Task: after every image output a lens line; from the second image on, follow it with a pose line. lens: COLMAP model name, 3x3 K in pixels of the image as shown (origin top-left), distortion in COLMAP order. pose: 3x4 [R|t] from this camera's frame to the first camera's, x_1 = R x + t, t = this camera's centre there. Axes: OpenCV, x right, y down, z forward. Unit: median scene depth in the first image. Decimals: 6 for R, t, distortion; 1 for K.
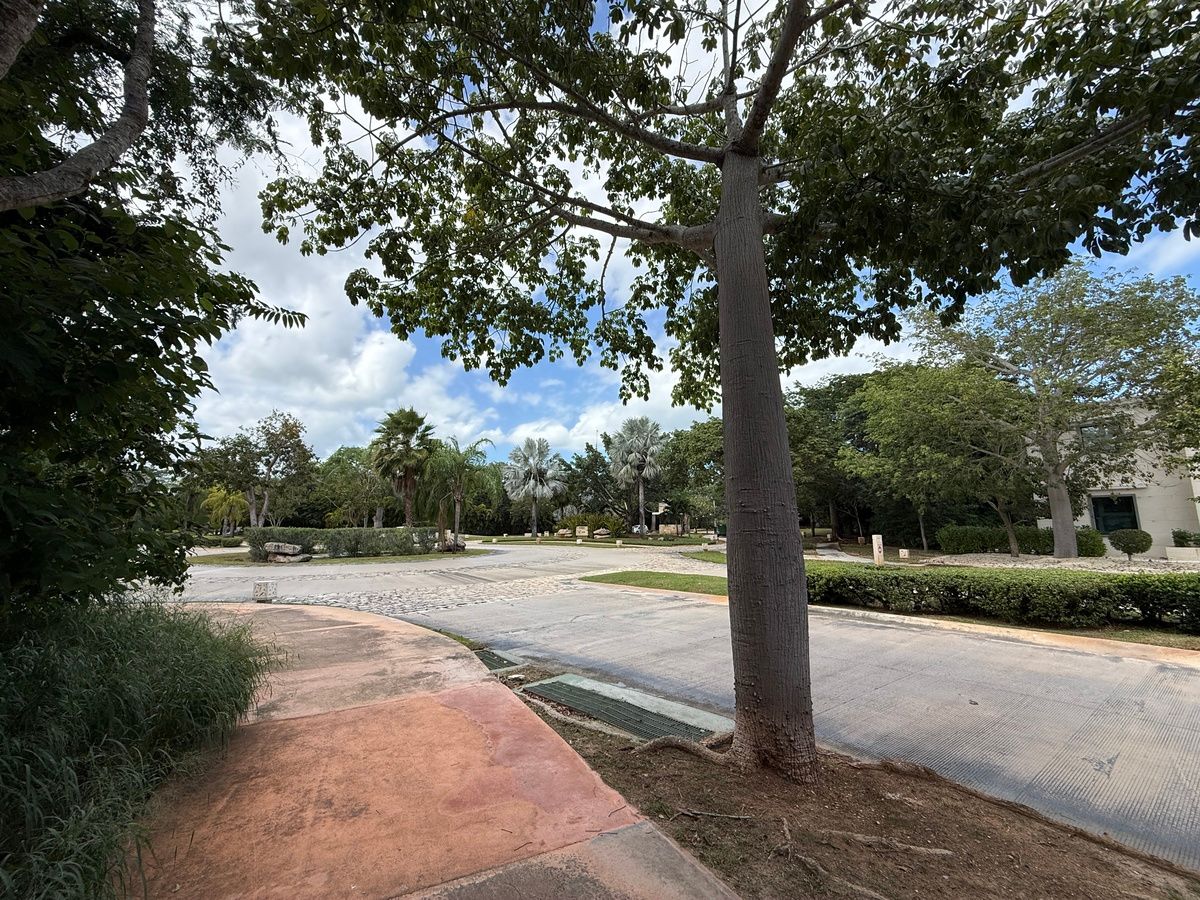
lens RADIAL K [[476.8, 0, 601.4], [0, 476.8, 445.7], [0, 0, 1]] dist [0.001548, 0.000074]
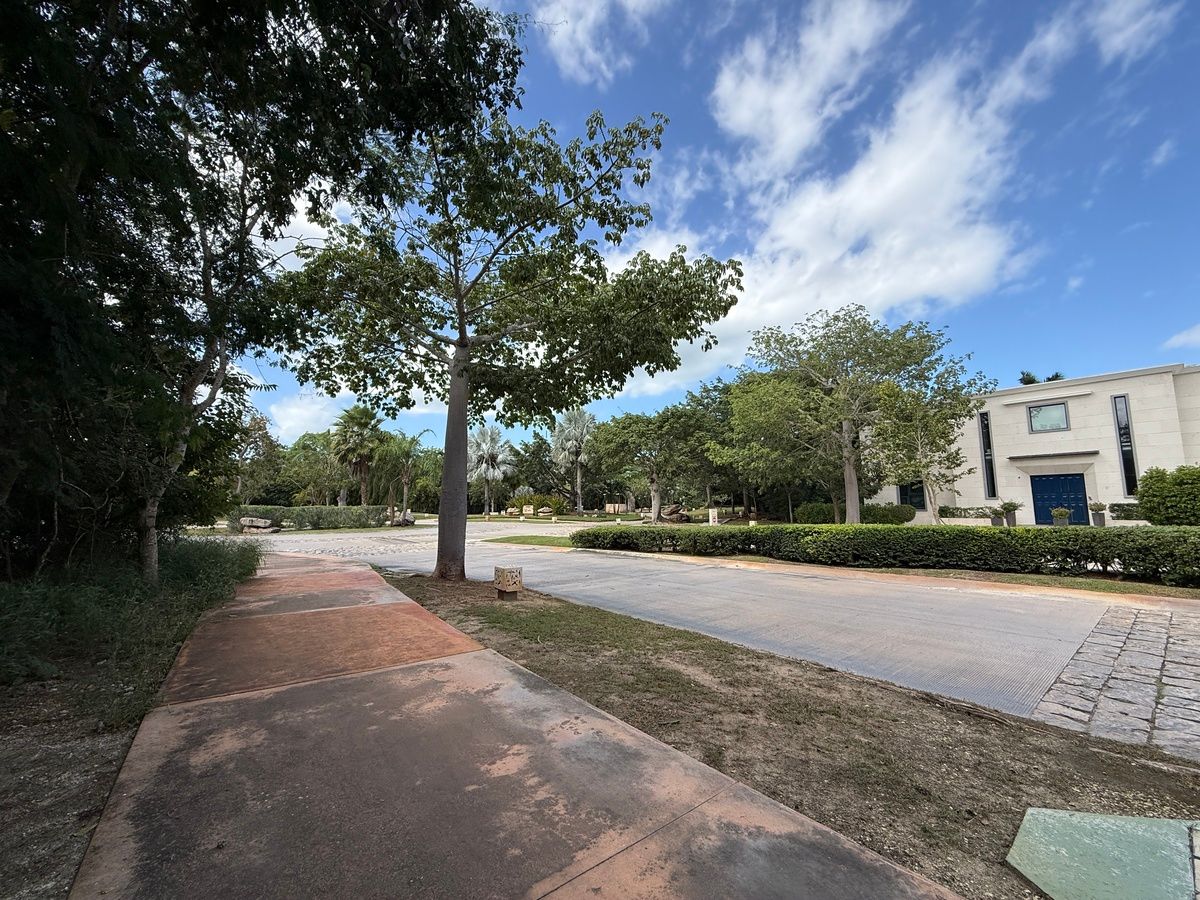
lens RADIAL K [[476.8, 0, 599.7], [0, 476.8, 451.2], [0, 0, 1]] dist [0.001548, 0.000074]
pose [[0.998722, 0.003604, 0.050416, 0.115099], [-0.006181, 0.998677, 0.051043, -0.026827], [-0.050165, -0.051290, 0.997423, -0.195230]]
